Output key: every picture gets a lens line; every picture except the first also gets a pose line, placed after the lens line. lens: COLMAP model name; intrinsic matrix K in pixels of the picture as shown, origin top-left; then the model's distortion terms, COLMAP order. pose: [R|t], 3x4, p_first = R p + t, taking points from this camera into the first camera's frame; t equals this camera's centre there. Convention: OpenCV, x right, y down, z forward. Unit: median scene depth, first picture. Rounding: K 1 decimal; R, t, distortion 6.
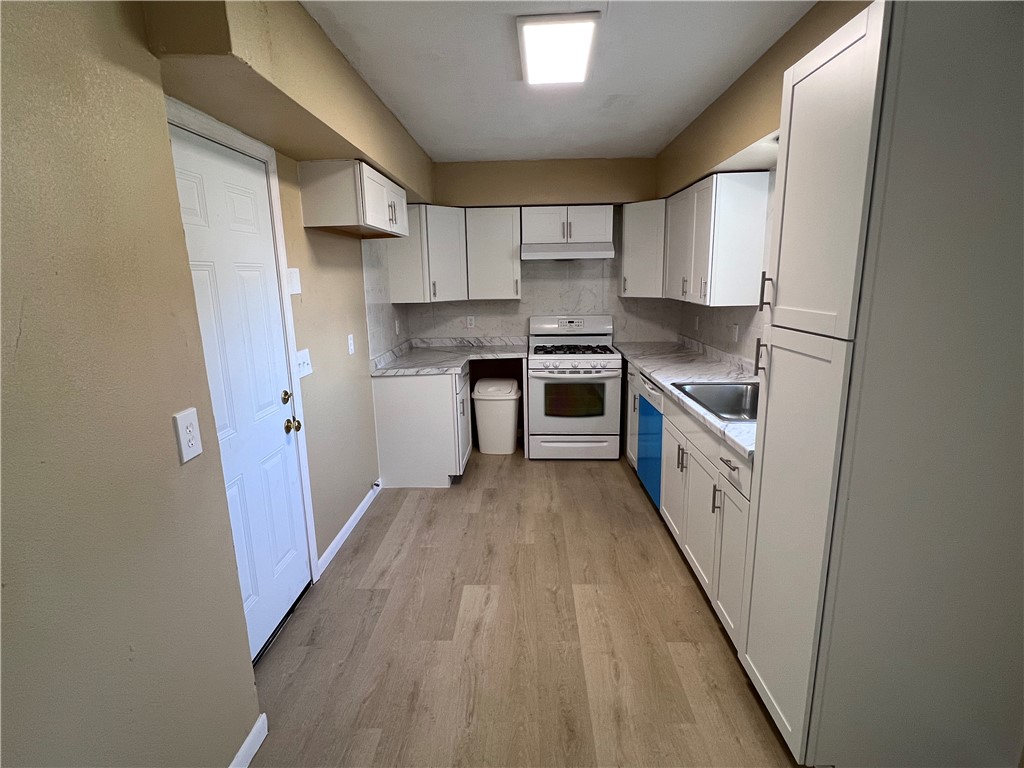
lens RADIAL K [[511.6, 0, 512.9], [0, 511.6, 383.4], [0, 0, 1]] dist [-0.000360, 0.000210]
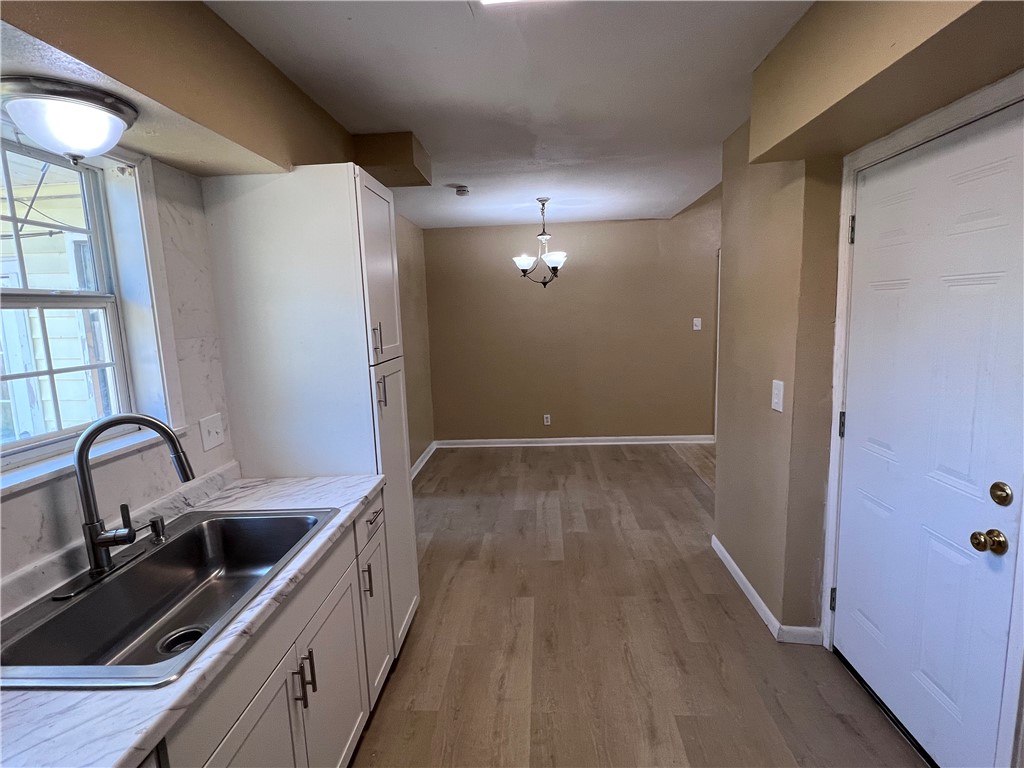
lens RADIAL K [[518.6, 0, 512.0], [0, 518.6, 384.0], [0, 0, 1]] dist [0.004483, 0.000015]
pose [[-0.997987, 0.051160, 0.037480, 0.105659], [0.060871, 0.938576, 0.339660, -0.383055], [-0.017801, 0.341258, -0.939801, 1.762577]]
